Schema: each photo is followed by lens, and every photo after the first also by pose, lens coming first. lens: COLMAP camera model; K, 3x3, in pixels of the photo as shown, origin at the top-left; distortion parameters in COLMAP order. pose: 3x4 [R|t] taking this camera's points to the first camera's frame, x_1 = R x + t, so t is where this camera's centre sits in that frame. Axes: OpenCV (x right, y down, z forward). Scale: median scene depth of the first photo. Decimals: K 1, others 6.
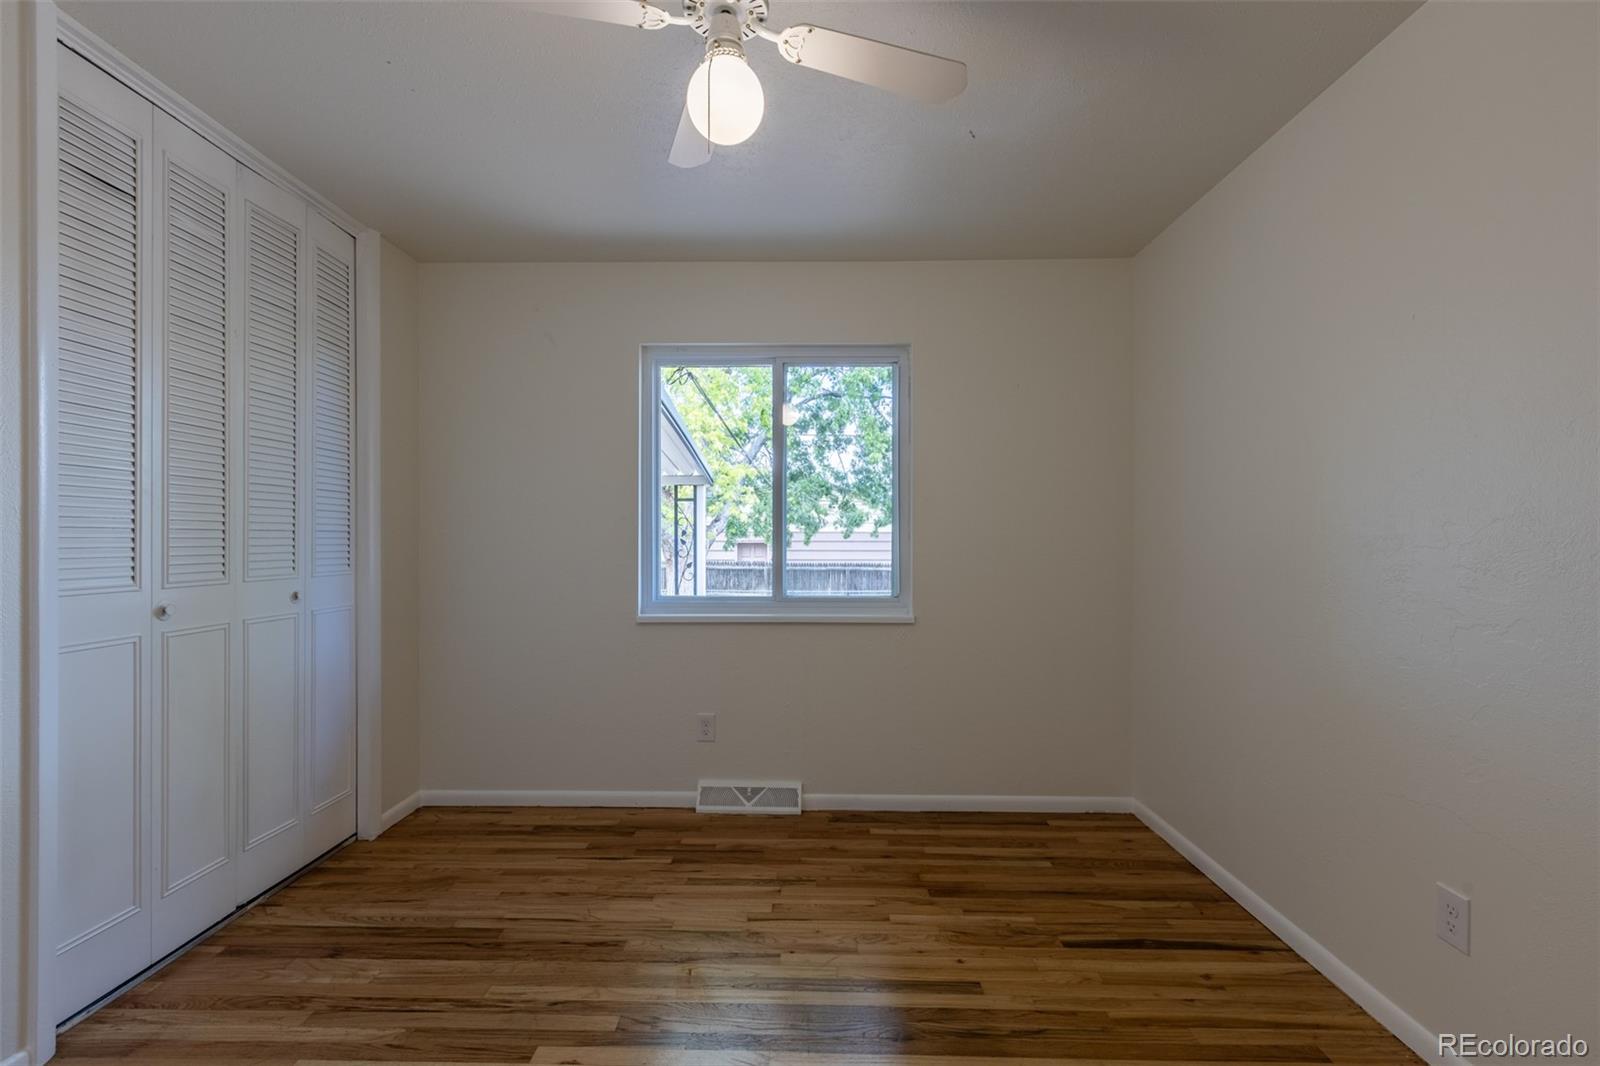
lens RADIAL K [[718.0, 0, 796.8], [0, 718.0, 534.5], [0, 0, 1]] dist [0.003640, -0.001163]
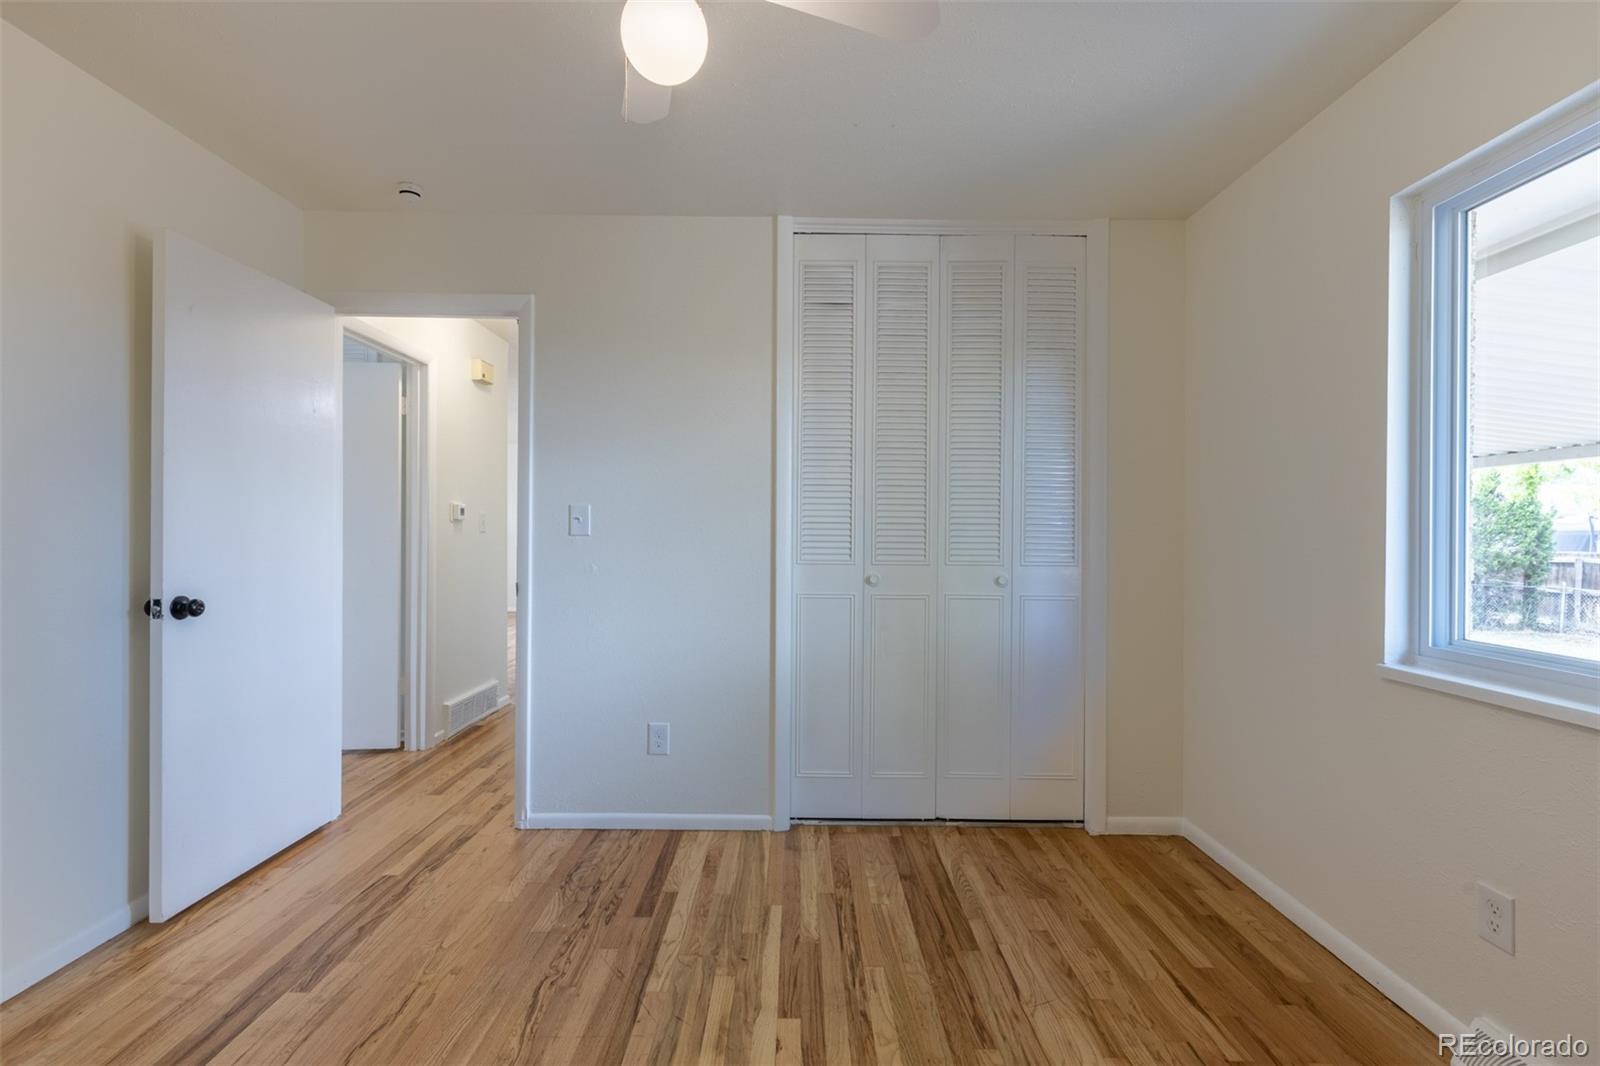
lens RADIAL K [[718.0, 0, 796.8], [0, 718.0, 534.5], [0, 0, 1]] dist [0.003640, -0.001163]
pose [[0.025931, 0.001835, -0.999662, 0.453007], [-0.004641, 0.999988, 0.001715, 0.010749], [0.999653, 0.004595, 0.025940, 0.653581]]
